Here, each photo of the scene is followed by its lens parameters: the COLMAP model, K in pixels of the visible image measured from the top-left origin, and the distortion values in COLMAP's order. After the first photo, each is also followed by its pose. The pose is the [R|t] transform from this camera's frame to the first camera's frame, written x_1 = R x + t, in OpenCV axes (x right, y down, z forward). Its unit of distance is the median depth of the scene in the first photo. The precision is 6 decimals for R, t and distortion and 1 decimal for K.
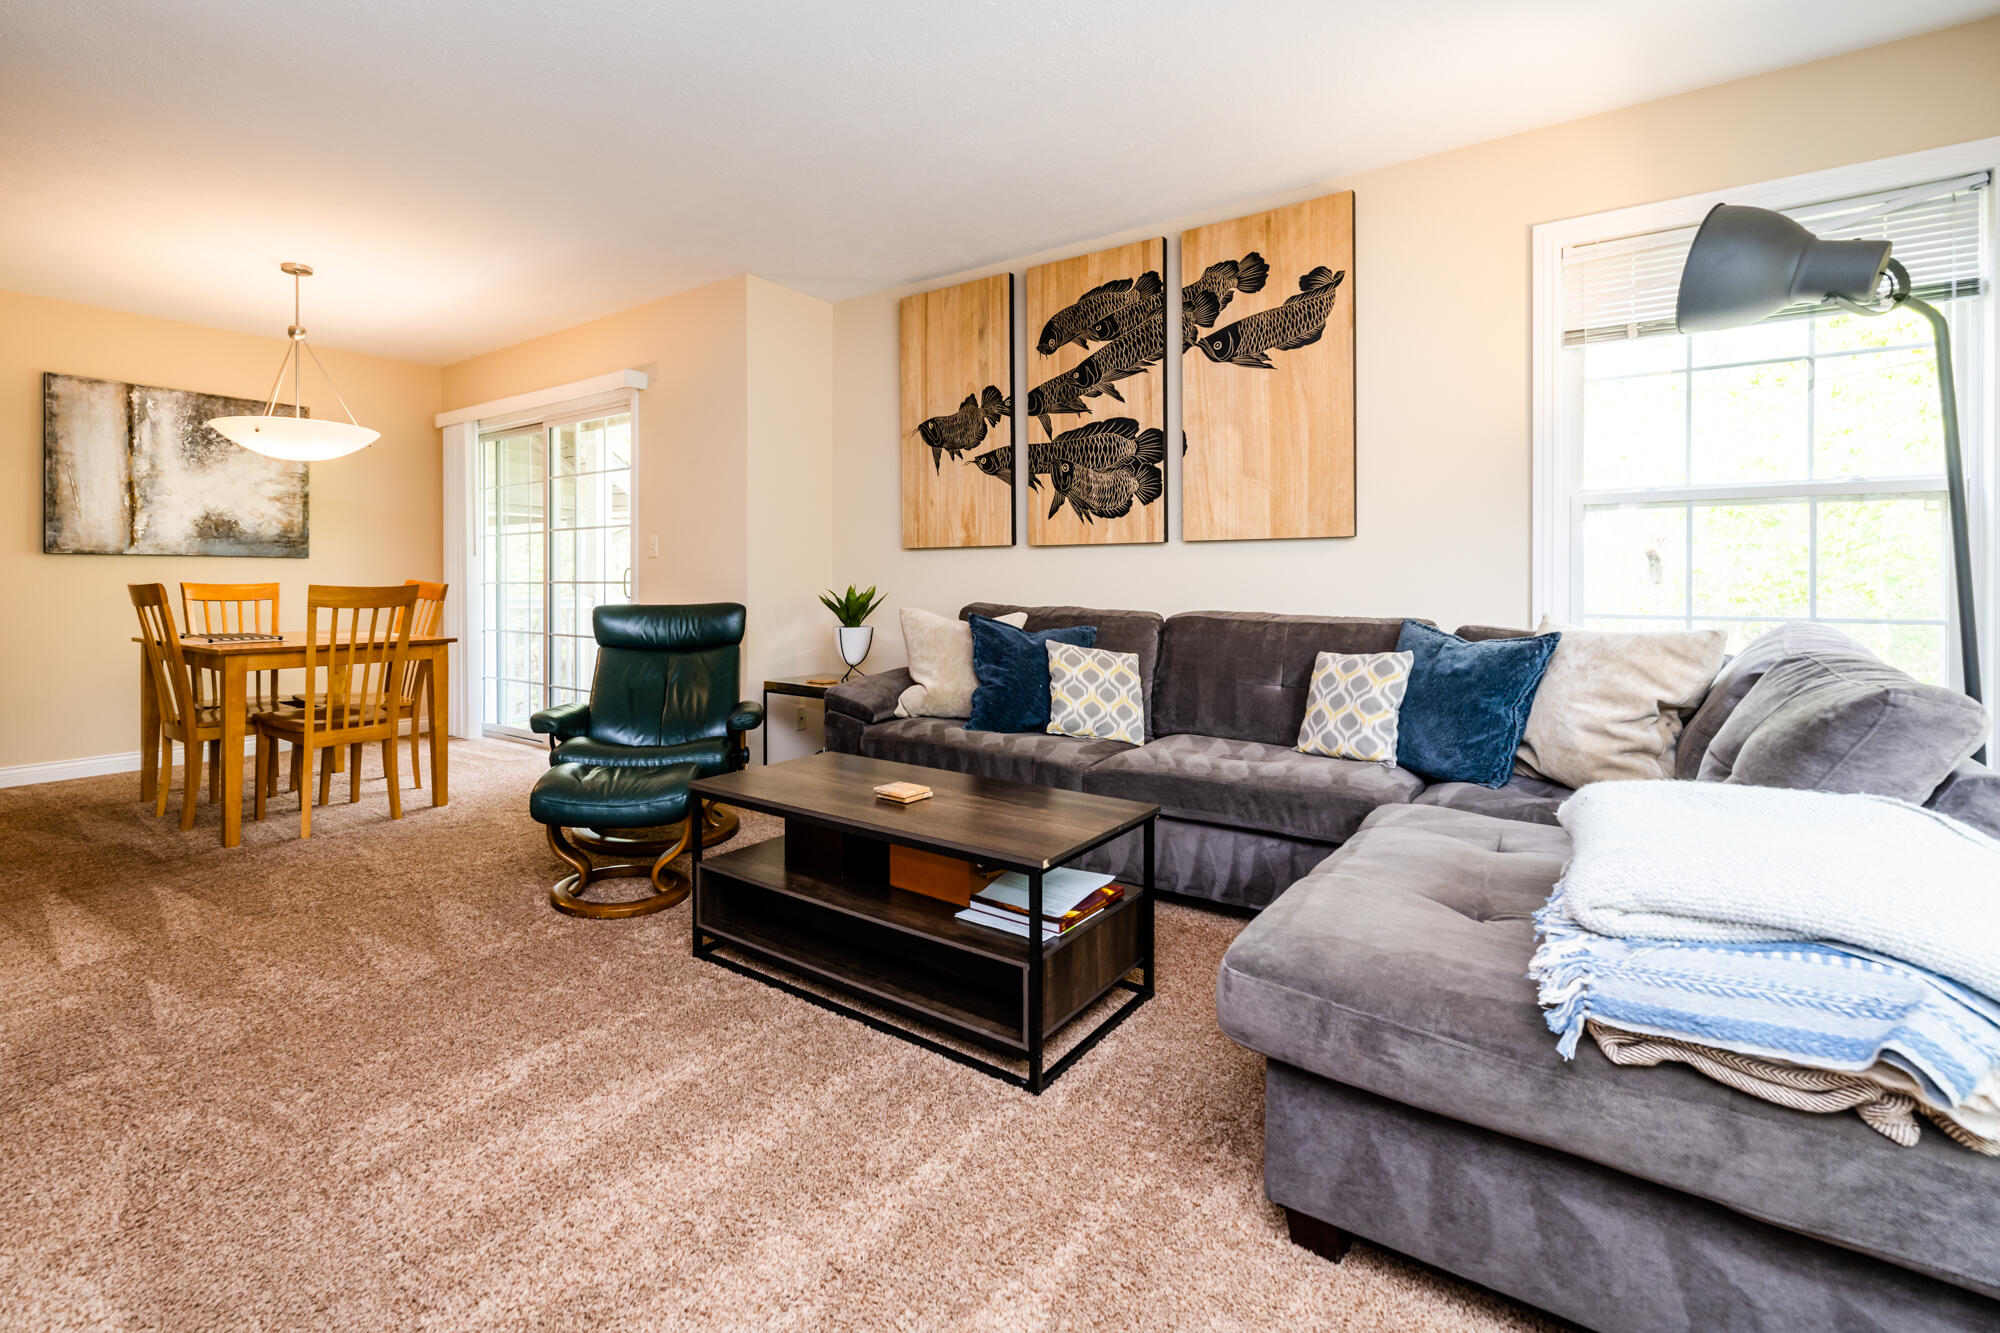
lens RADIAL K [[930.6, 0, 868.5], [0, 930.6, 583.3], [0, 0, 1]] dist [0.000796, 0.000726]
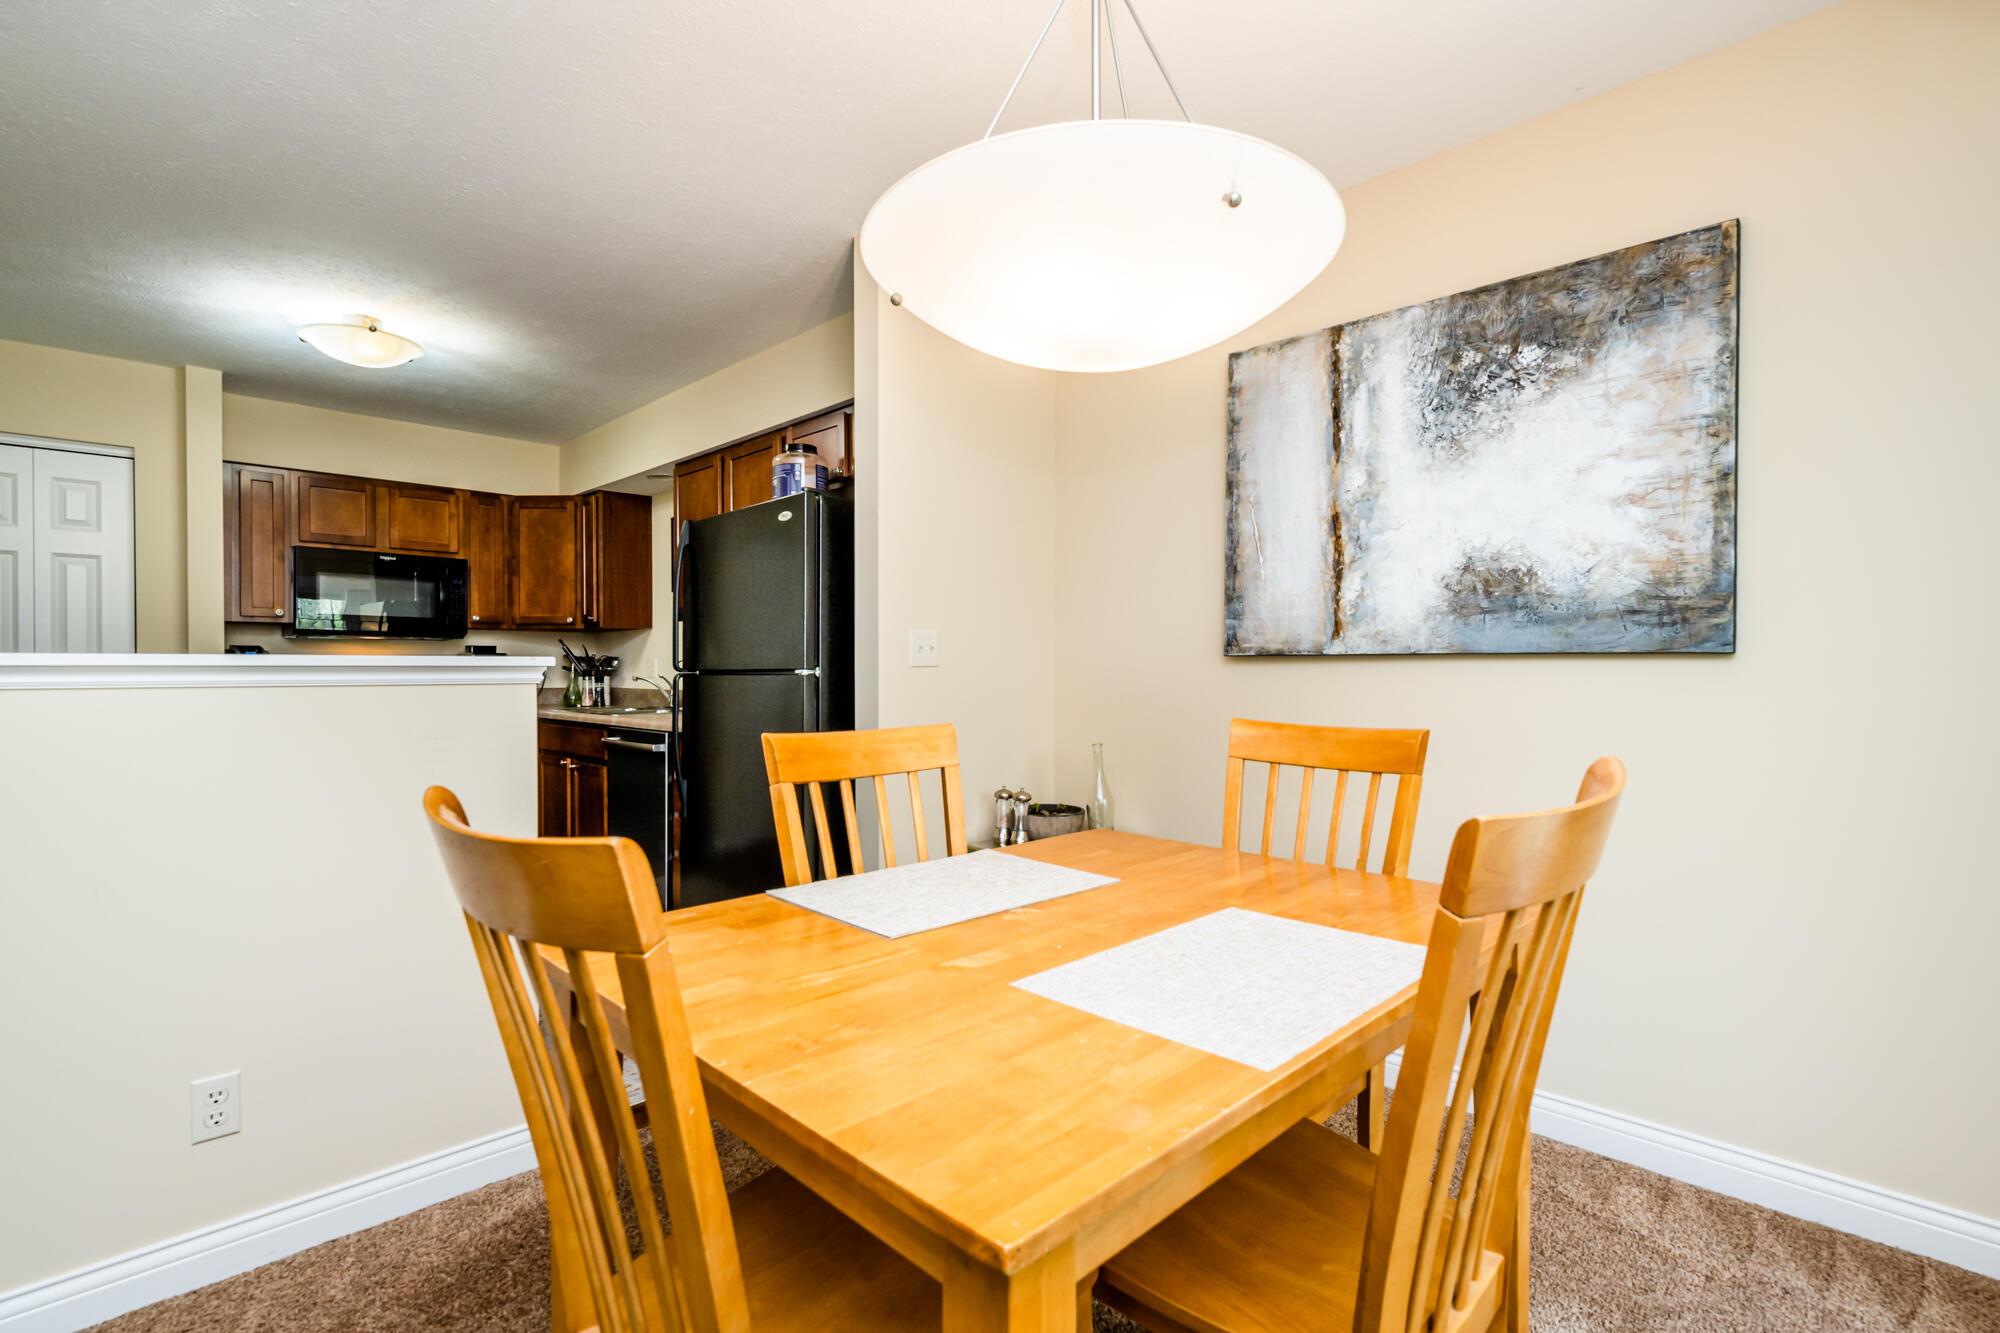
lens RADIAL K [[929.0, 0, 1000.7], [0, 929.0, 665.9], [0, 0, 1]] dist [-0.001051, 0.000169]
pose [[-0.098878, -0.002351, -0.995097, -0.260751], [-0.004059, 0.999990, -0.001959, -0.023194], [0.995091, 0.003846, -0.098886, 0.865674]]
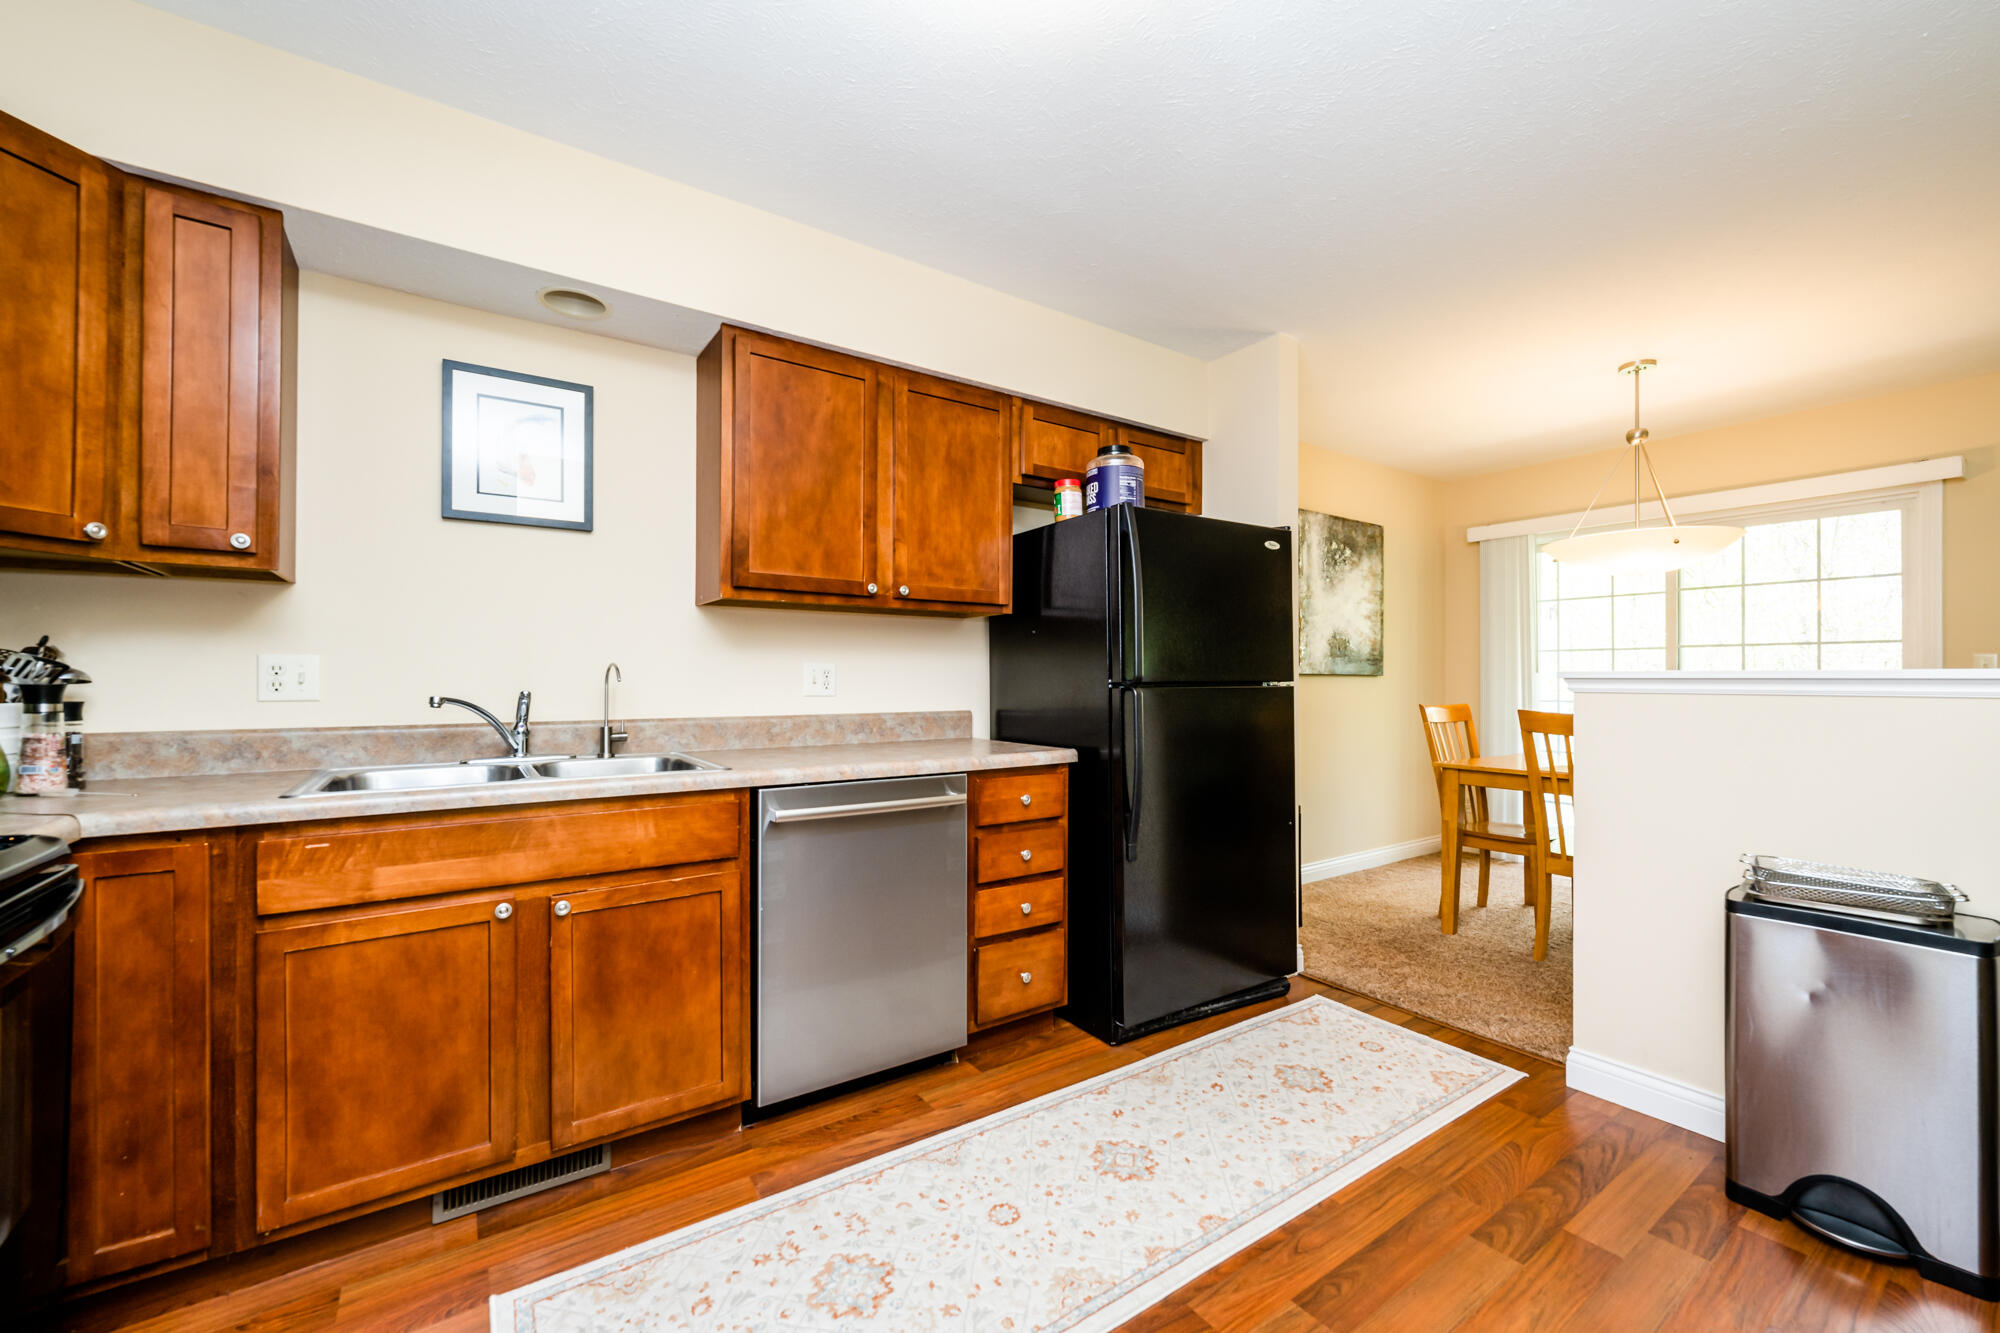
lens RADIAL K [[811.8, 0, 1000.1], [0, 811.8, 679.2], [0, 0, 1]] dist [0.003946, -0.000088]
pose [[0.960762, 0.001381, -0.277371, -0.858461], [-0.004789, 0.999921, -0.011610, -0.012635], [0.277333, 0.012483, 0.960693, 0.048532]]
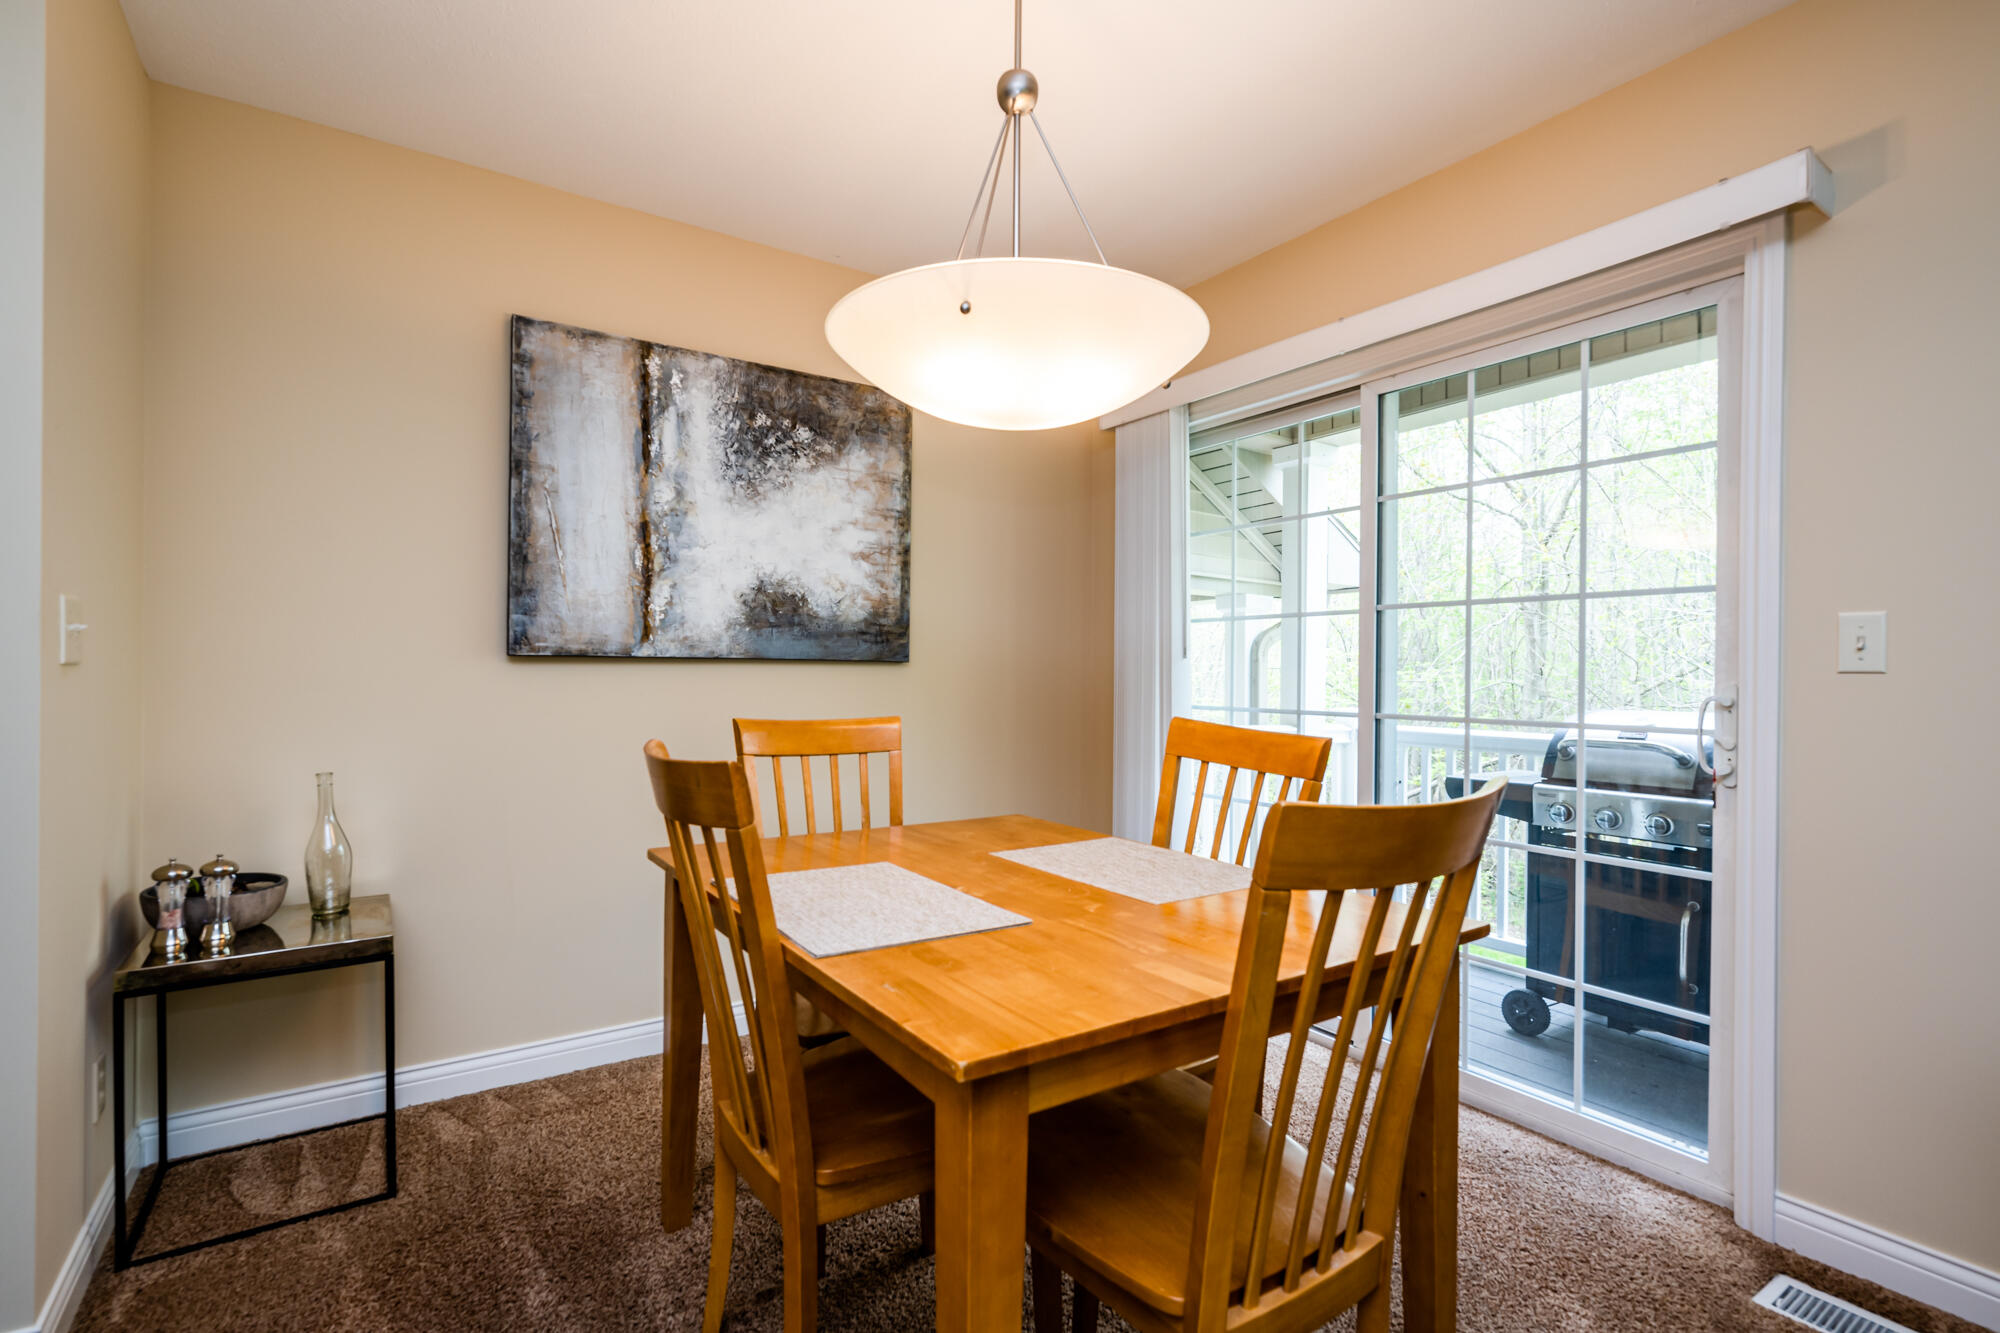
lens RADIAL K [[929.0, 0, 999.0], [0, 929.0, 668.0], [0, 0, 1]] dist [-0.001051, 0.000169]
pose [[0.957306, 0.005245, -0.289028, -0.439979], [-0.007735, 0.999942, -0.007471, -0.022372], [0.288972, 0.009388, 0.957291, 0.545275]]
